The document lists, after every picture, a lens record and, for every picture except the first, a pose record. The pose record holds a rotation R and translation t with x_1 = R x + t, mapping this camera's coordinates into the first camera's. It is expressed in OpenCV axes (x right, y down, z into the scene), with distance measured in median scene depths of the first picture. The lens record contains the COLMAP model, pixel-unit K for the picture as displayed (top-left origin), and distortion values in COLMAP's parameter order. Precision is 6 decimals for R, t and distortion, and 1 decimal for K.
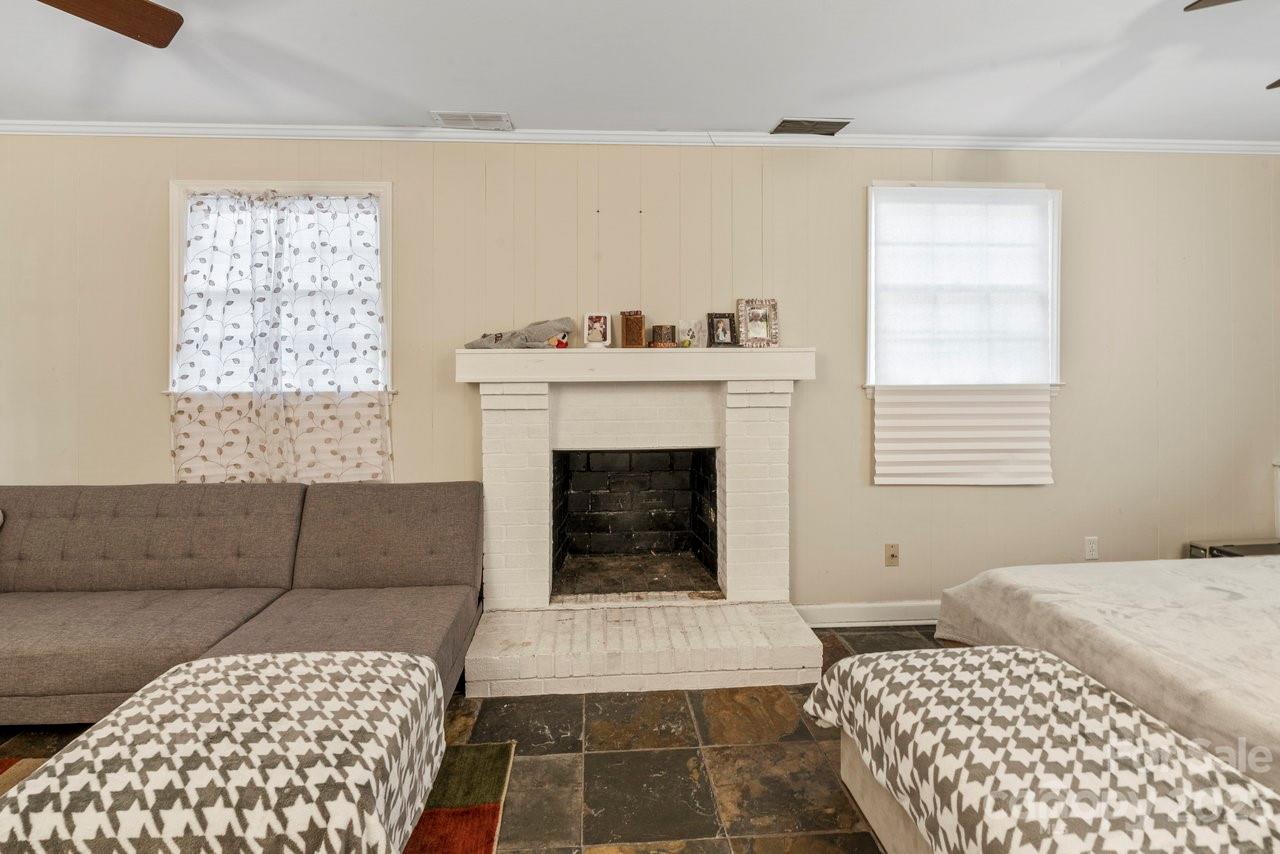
lens RADIAL K [[592.2, 0, 630.6], [0, 592.2, 365.5], [0, 0, 1]] dist [-0.019266, -0.000109]
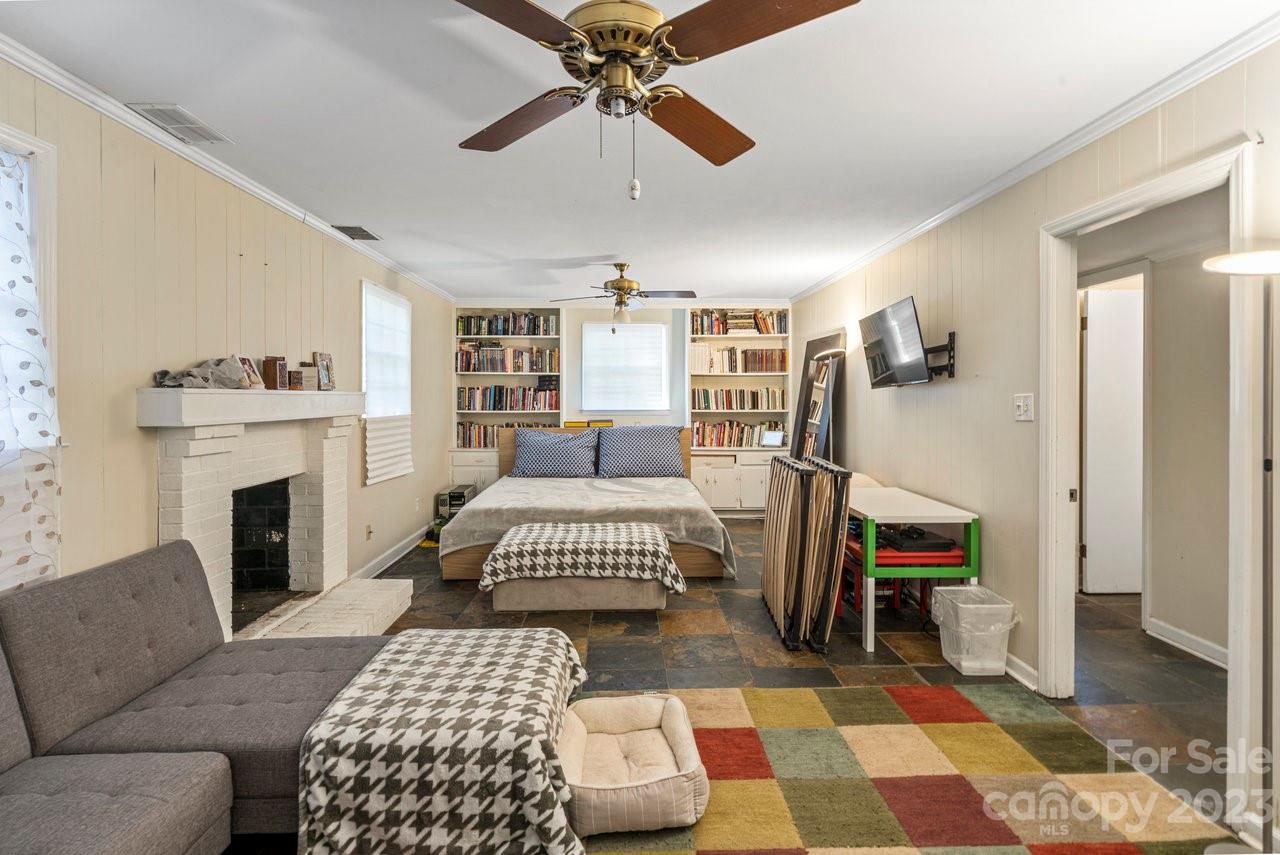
lens RADIAL K [[592.2, 0, 642.6], [0, 592.2, 400.2], [0, 0, 1]] dist [-0.019266, -0.000109]
pose [[0.035252, -0.001508, 0.999377, -1.073119], [0.004614, 0.999988, 0.001347, -0.007815], [-0.999368, 0.004563, 0.035258, 0.283295]]
